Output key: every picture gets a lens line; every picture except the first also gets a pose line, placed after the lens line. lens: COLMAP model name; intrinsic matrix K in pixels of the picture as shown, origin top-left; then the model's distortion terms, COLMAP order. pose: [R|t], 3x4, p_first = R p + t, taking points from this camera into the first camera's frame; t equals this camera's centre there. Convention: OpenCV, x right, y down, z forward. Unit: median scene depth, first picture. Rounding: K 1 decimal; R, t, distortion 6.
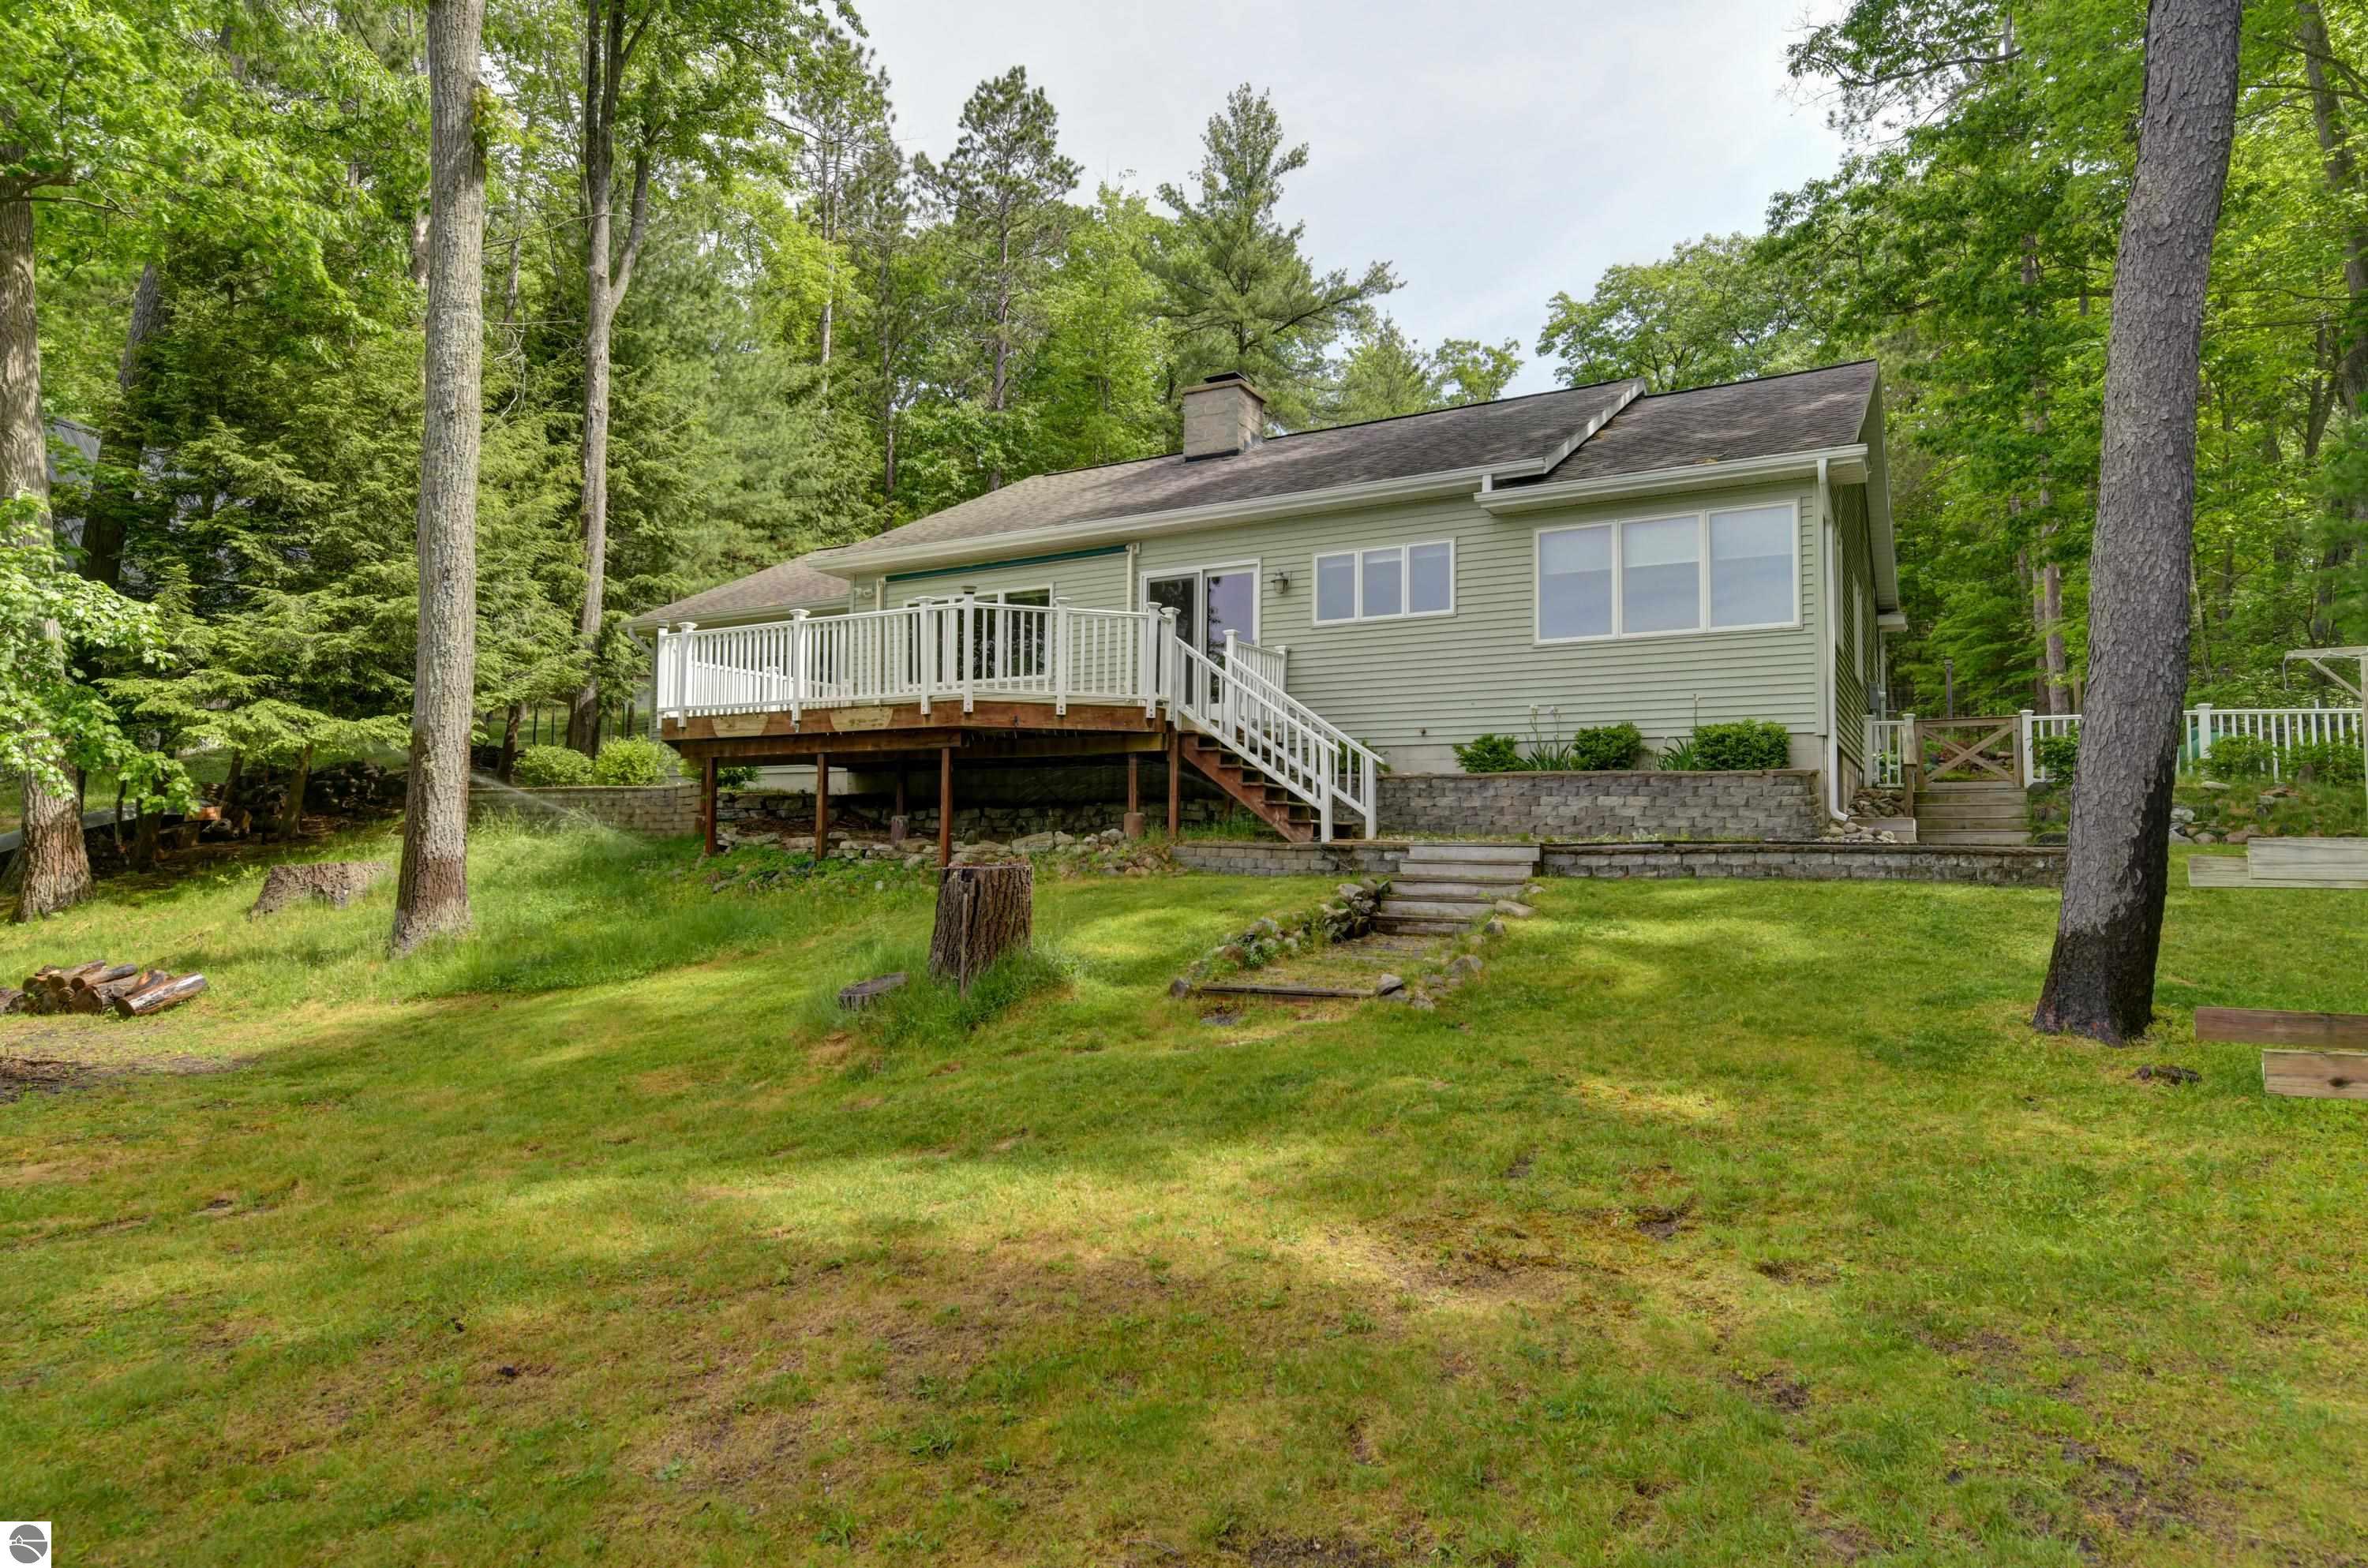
lens RADIAL K [[1316.4, 0, 1184.0], [0, 1316.4, 784.0], [0, 0, 1]] dist [0.028066, 0.000909]
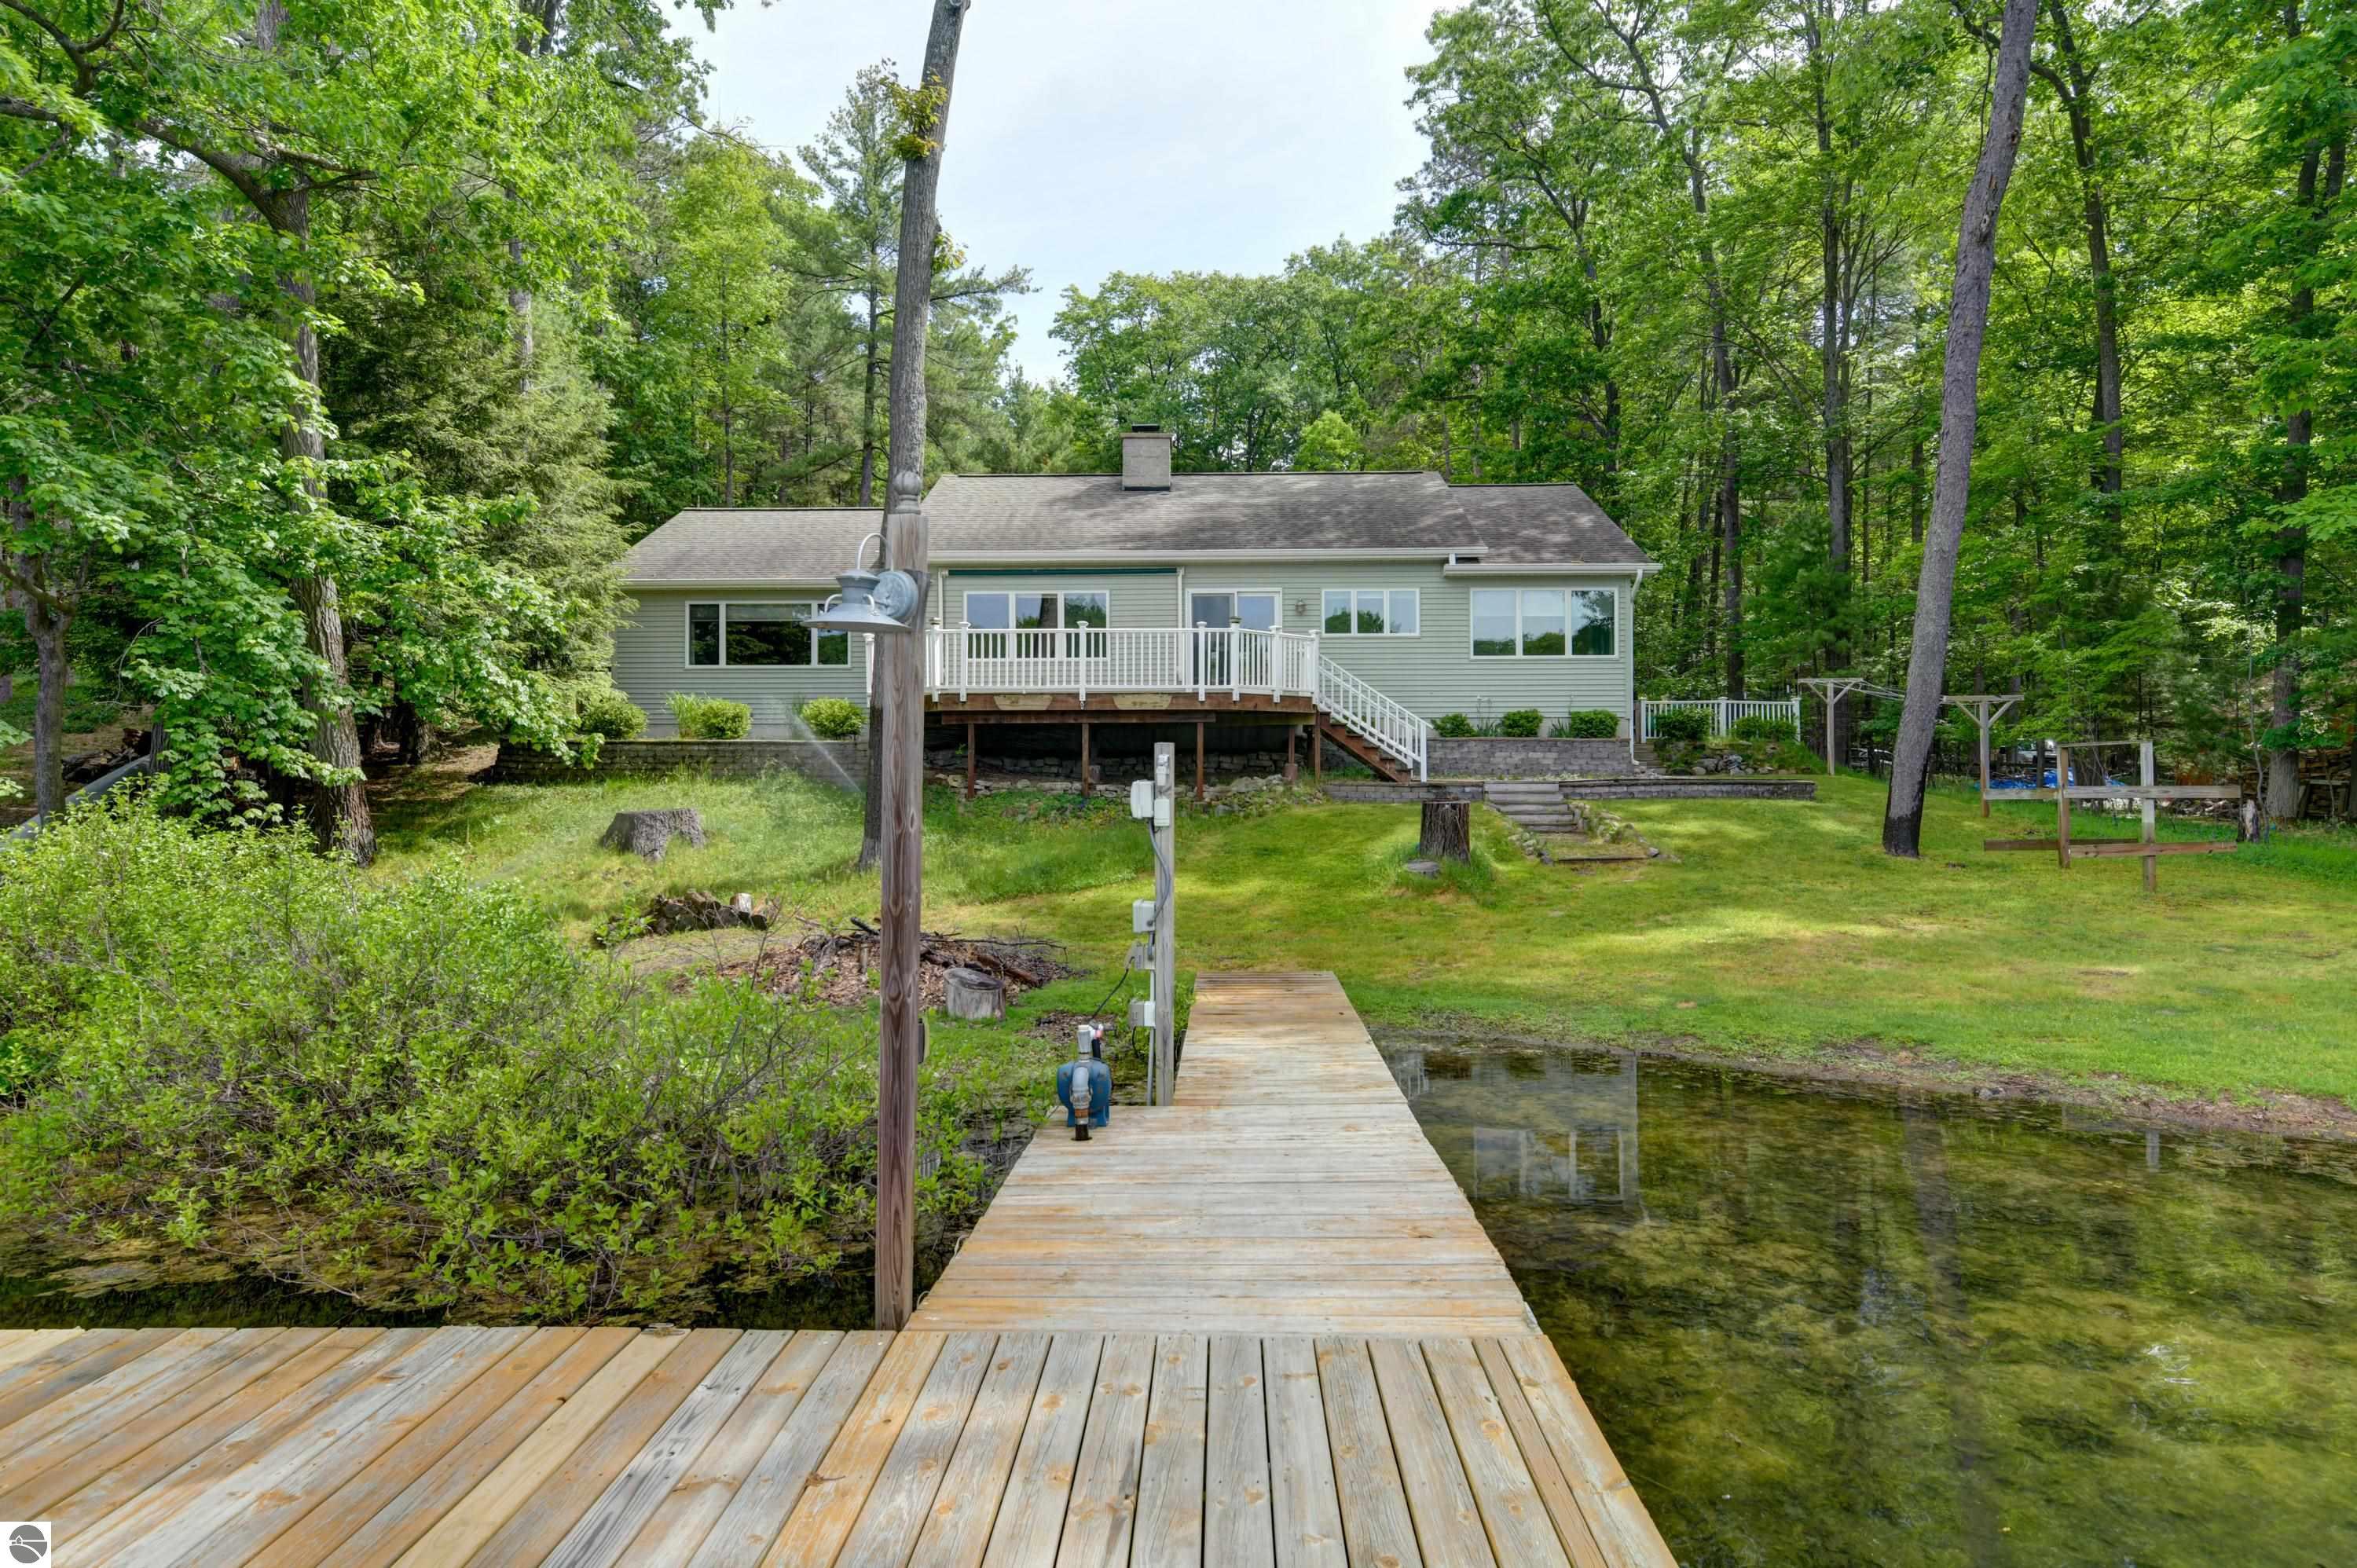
lens RADIAL K [[1310.4, 0, 1178.5], [0, 1310.4, 784.0], [0, 0, 1]] dist [0.028066, 0.000909]
pose [[0.879717, -0.016387, 0.475215, -0.654185], [-0.011381, 0.998394, 0.055497, -0.028684], [-0.475361, -0.054230, 0.878118, -0.213522]]
